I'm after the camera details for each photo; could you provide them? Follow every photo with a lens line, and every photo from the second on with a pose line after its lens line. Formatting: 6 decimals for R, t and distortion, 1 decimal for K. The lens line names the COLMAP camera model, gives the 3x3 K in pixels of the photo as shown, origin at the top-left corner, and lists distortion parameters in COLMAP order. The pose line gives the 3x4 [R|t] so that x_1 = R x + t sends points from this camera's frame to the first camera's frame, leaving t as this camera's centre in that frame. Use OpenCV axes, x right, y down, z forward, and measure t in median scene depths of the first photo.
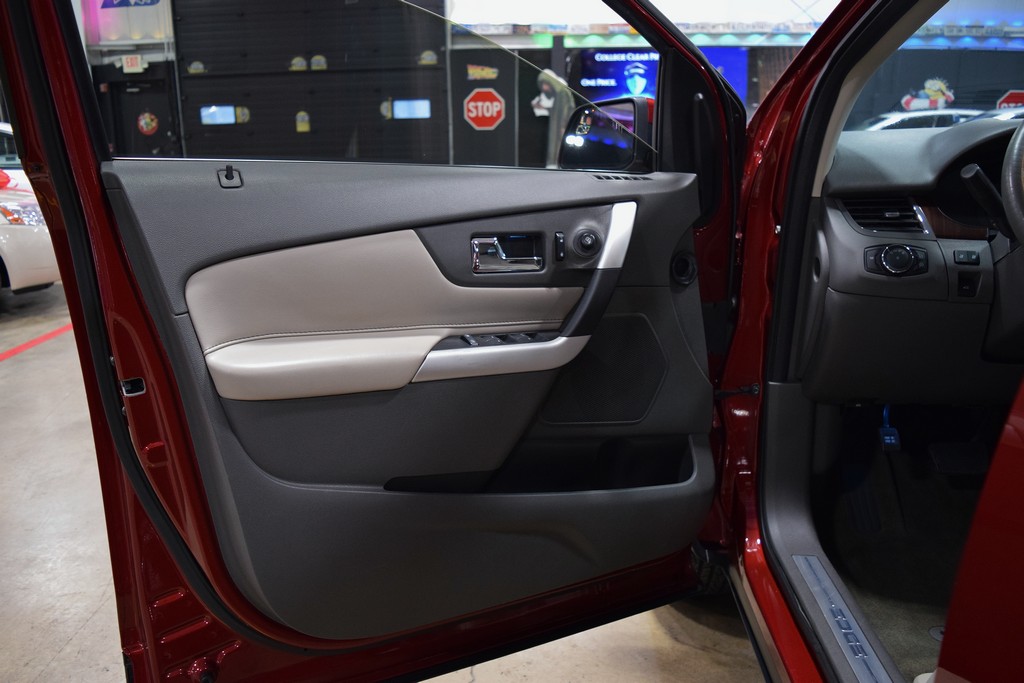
lens RADIAL K [[793.4, 0, 516.3], [0, 793.4, 343.0], [0, 0, 1]] dist [-0.093345, 0.017393]
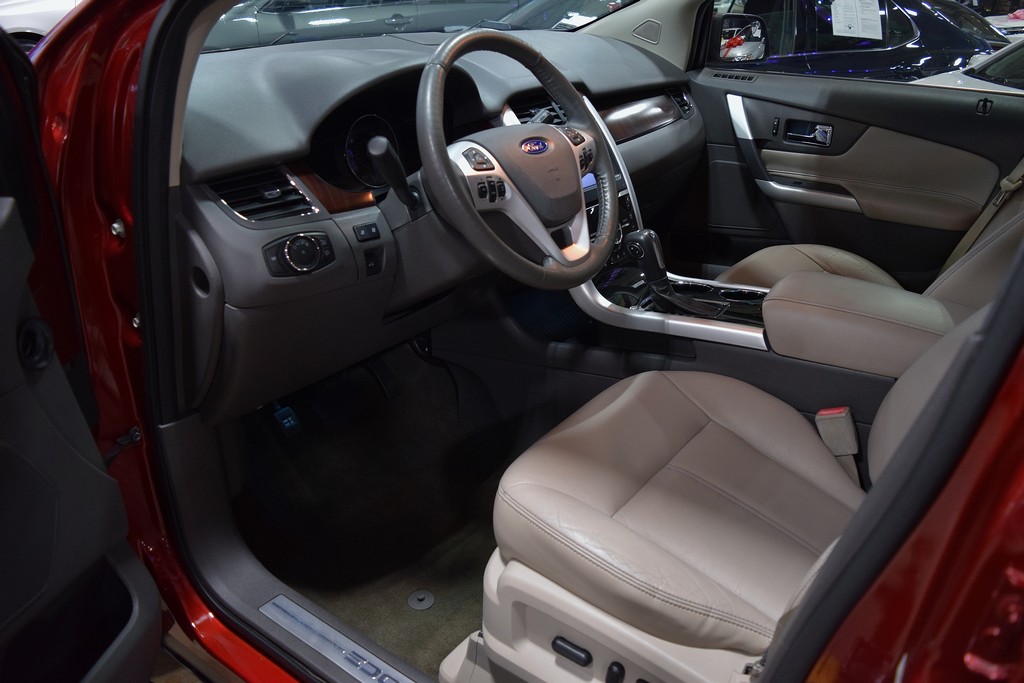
lens RADIAL K [[793.4, 0, 513.0], [0, 793.4, 337.3], [0, 0, 1]] dist [-0.093345, 0.017393]
pose [[0.533364, -0.329159, 0.779215, -0.061216], [0.165710, 0.943993, 0.285338, -0.217499], [-0.829495, -0.023066, 0.558037, 0.344164]]
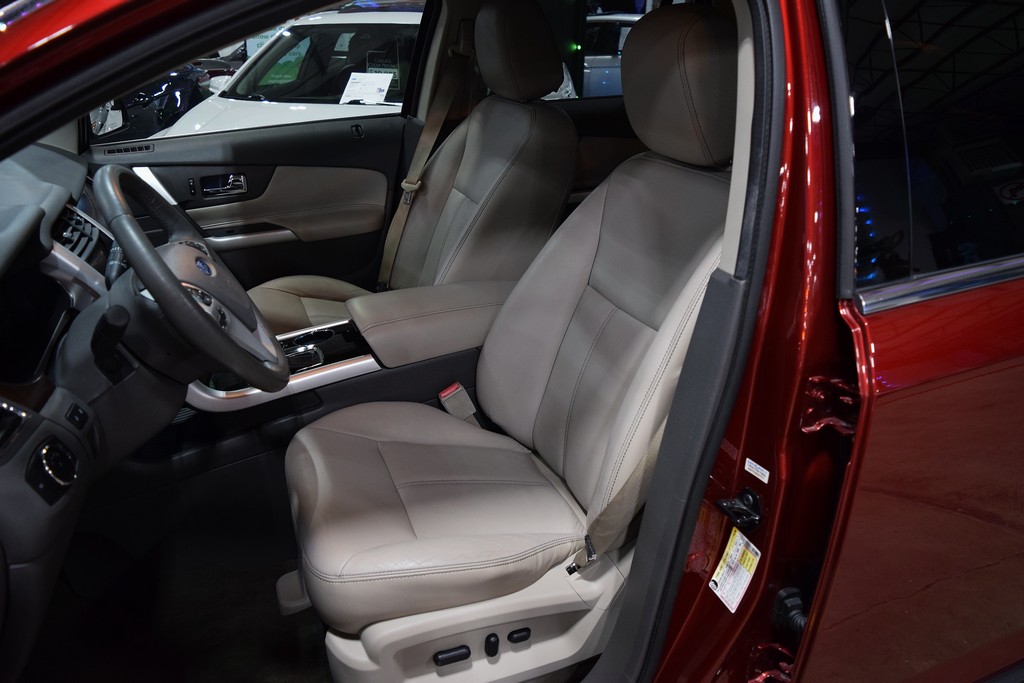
lens RADIAL K [[793.4, 0, 508.4], [0, 793.4, 339.1], [0, 0, 1]] dist [-0.093345, 0.017393]
pose [[-0.402004, -0.345898, 0.847789, -0.198283], [0.233388, 0.856609, 0.460164, -0.411442], [-0.885394, 0.382852, -0.263632, 0.762143]]
